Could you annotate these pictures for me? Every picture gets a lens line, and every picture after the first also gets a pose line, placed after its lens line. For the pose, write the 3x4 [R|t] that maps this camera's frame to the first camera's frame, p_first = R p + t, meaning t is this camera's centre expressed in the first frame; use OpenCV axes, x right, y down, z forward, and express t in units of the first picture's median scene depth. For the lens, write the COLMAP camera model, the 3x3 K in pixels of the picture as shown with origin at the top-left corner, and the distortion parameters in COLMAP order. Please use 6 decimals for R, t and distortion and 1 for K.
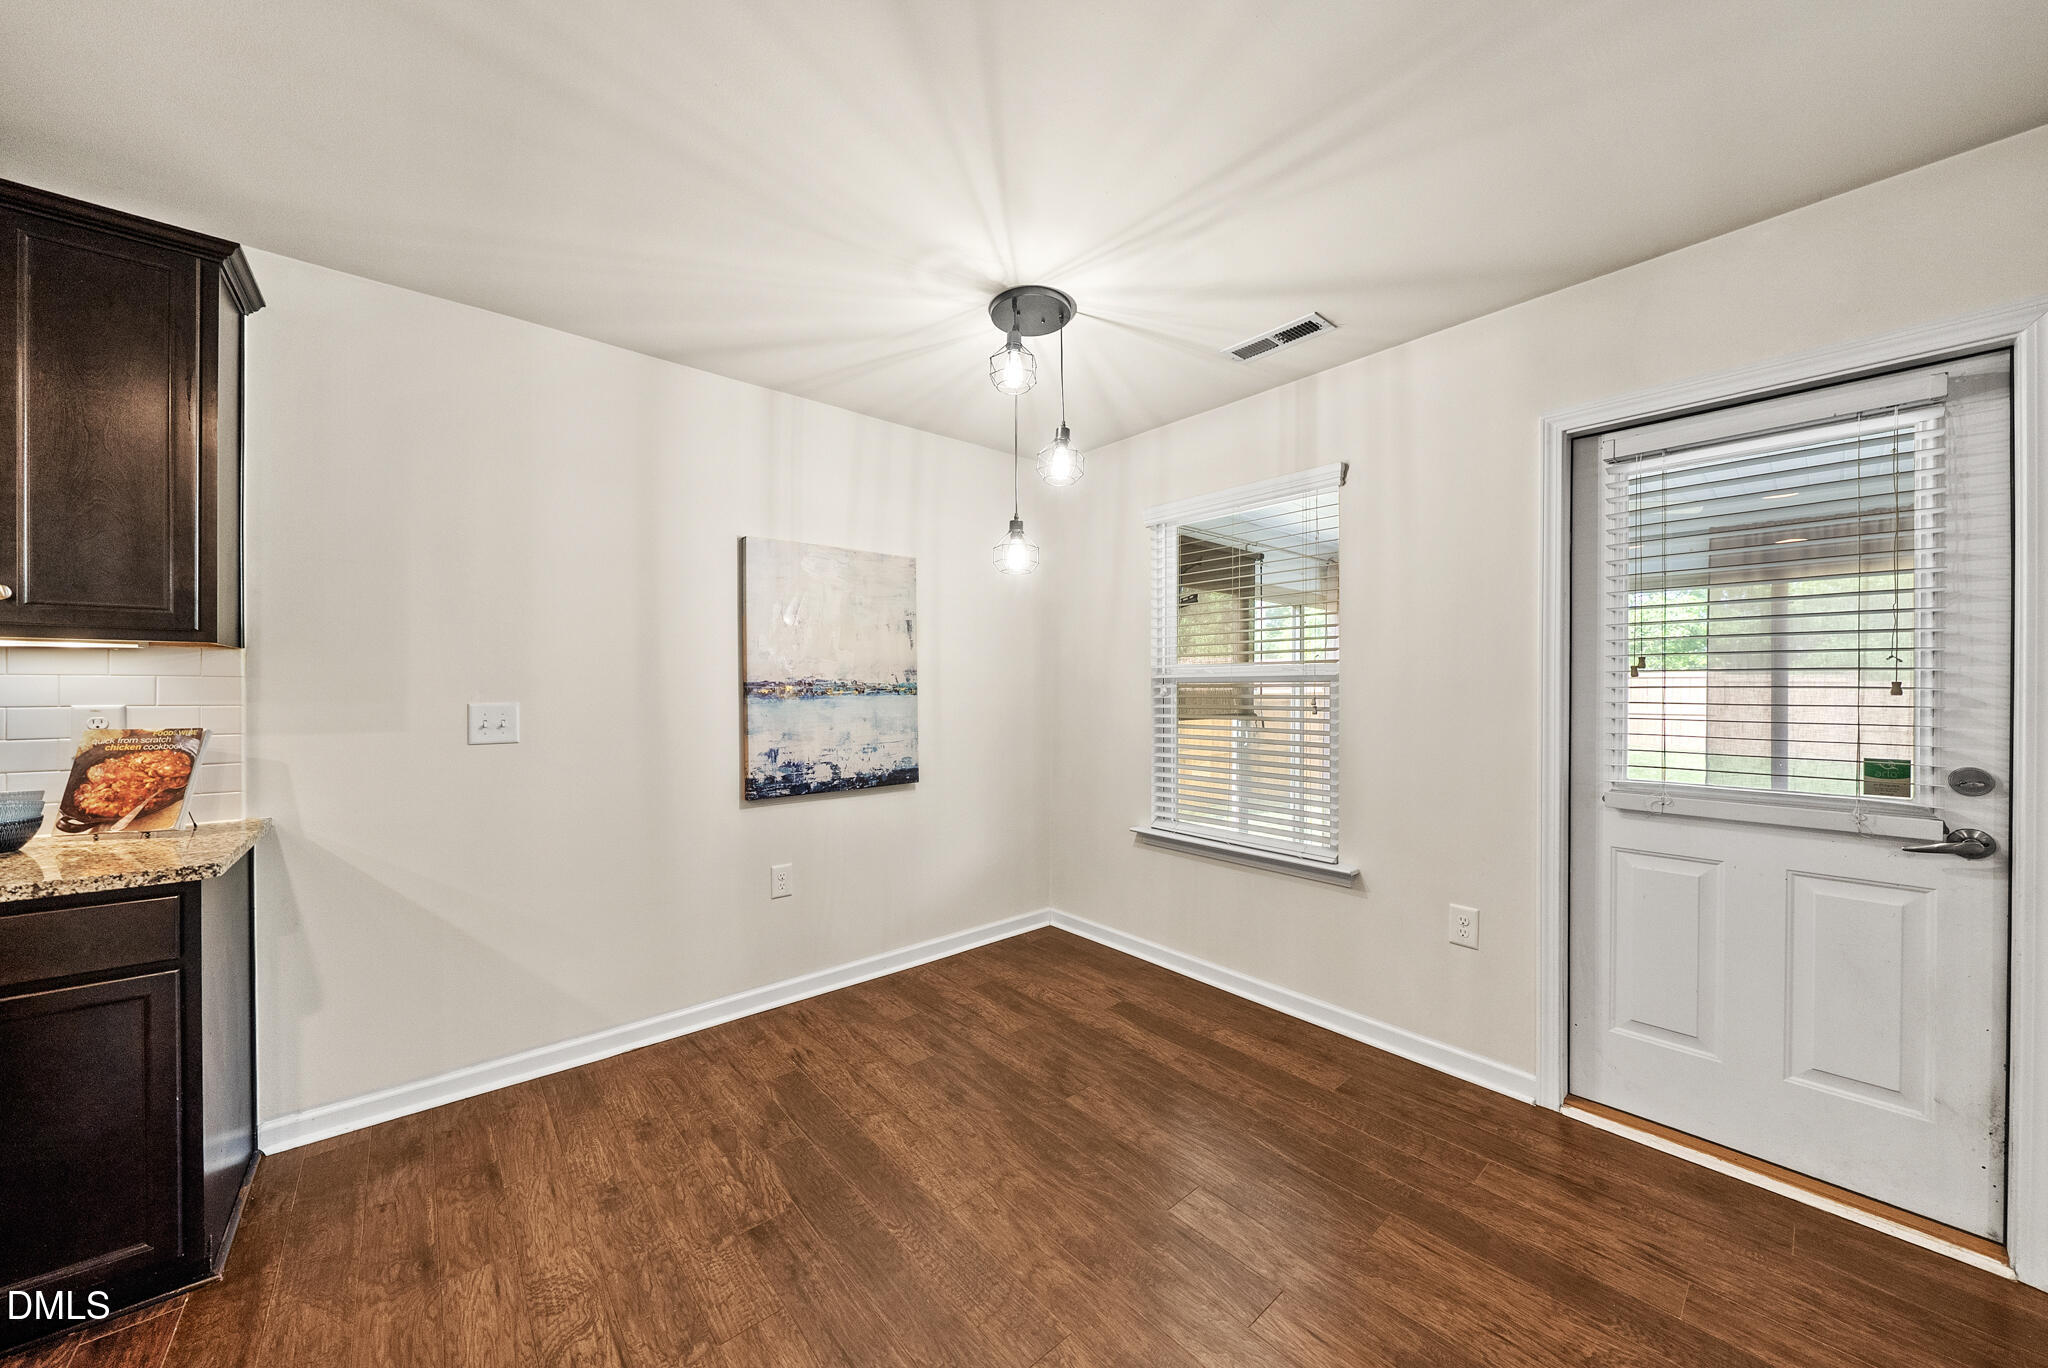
lens RADIAL K [[707.0, 0, 1026.0], [0, 707.0, 690.3], [0, 0, 1]] dist [-0.002513, -0.000027]
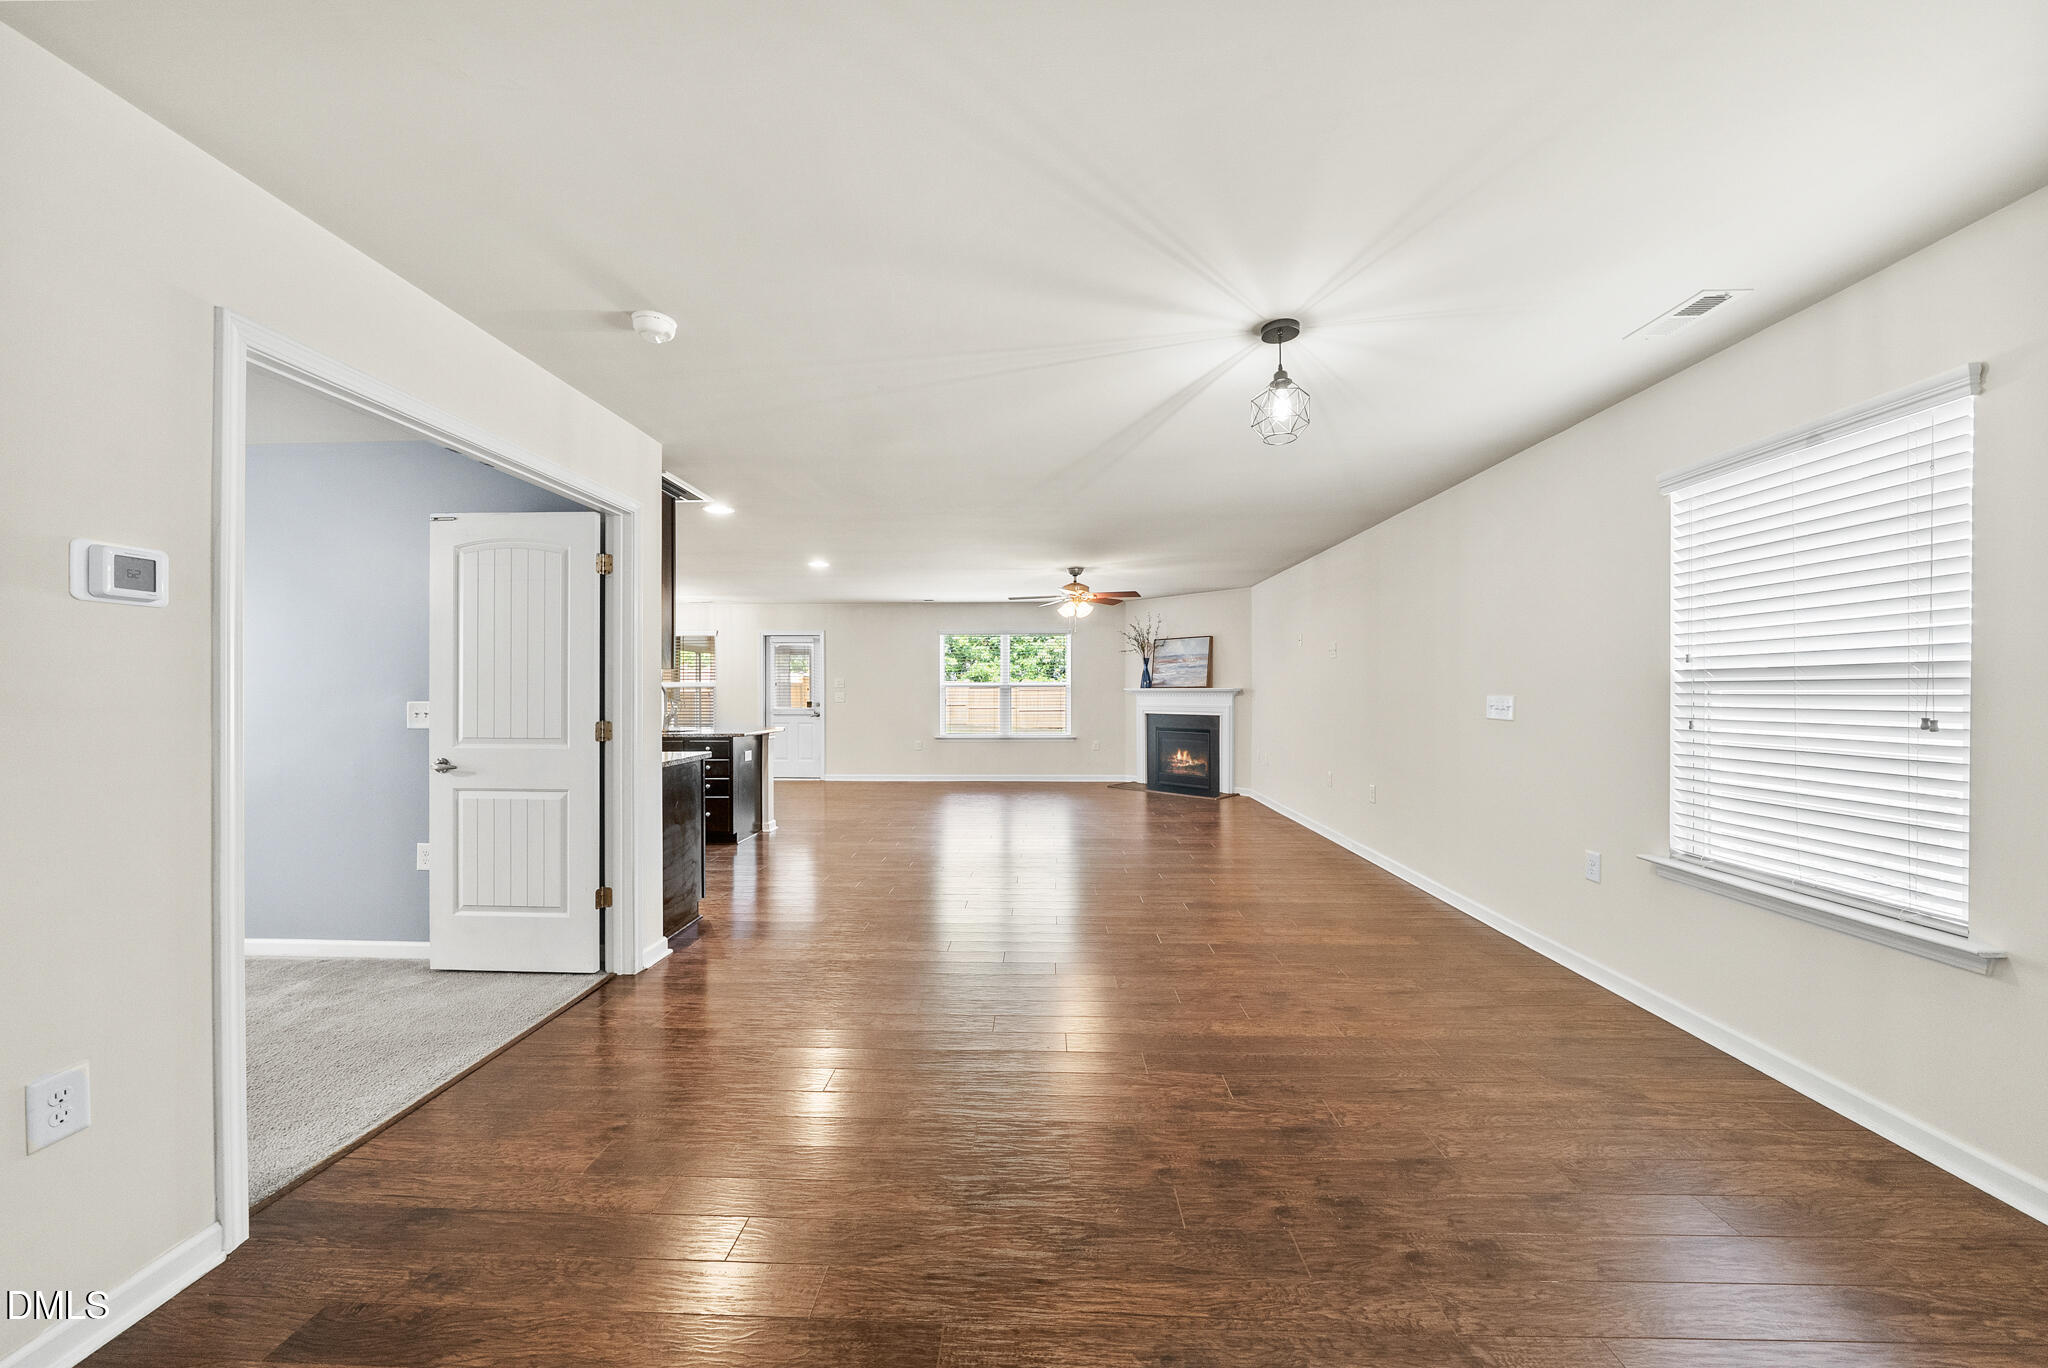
lens RADIAL K [[707.0, 0, 1041.6], [0, 707.0, 689.6], [0, 0, 1]] dist [-0.002513, -0.000027]
pose [[0.657633, -0.001432, 0.753337, -1.193279], [0.005313, 0.999982, -0.002737, 0.015758], [-0.753319, 0.005802, 0.657629, -2.670504]]
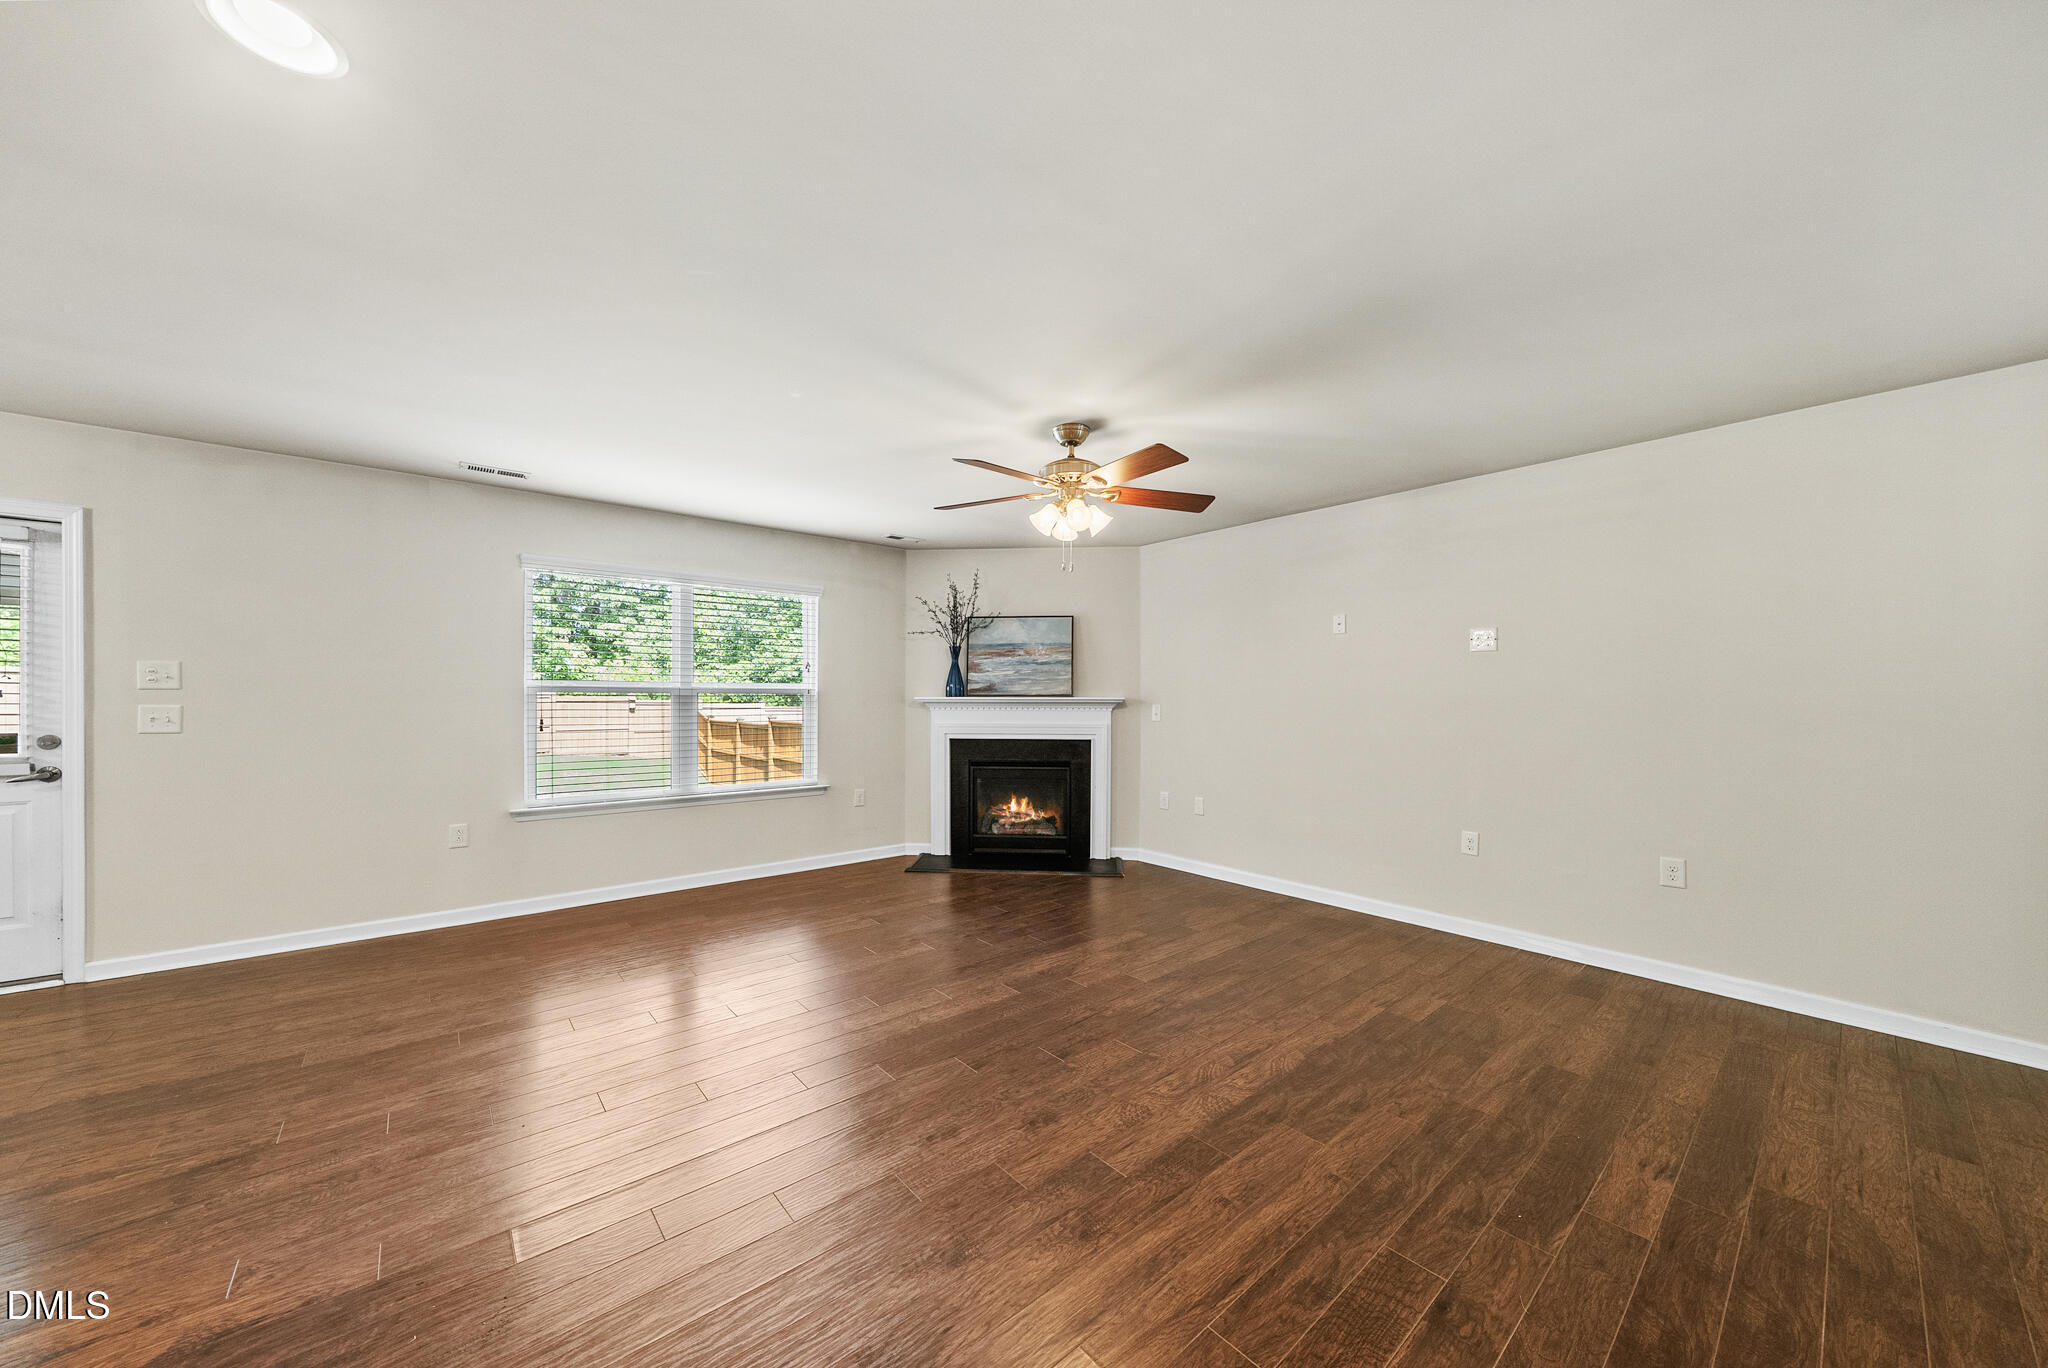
lens RADIAL K [[707.0, 0, 1025.2], [0, 707.0, 690.3], [0, 0, 1]] dist [-0.002513, -0.000027]
pose [[0.025162, 0.009228, 0.999641, -0.309847], [-0.000509, 0.999957, -0.009218, 0.002864], [-0.999683, -0.000277, 0.025166, -1.024642]]
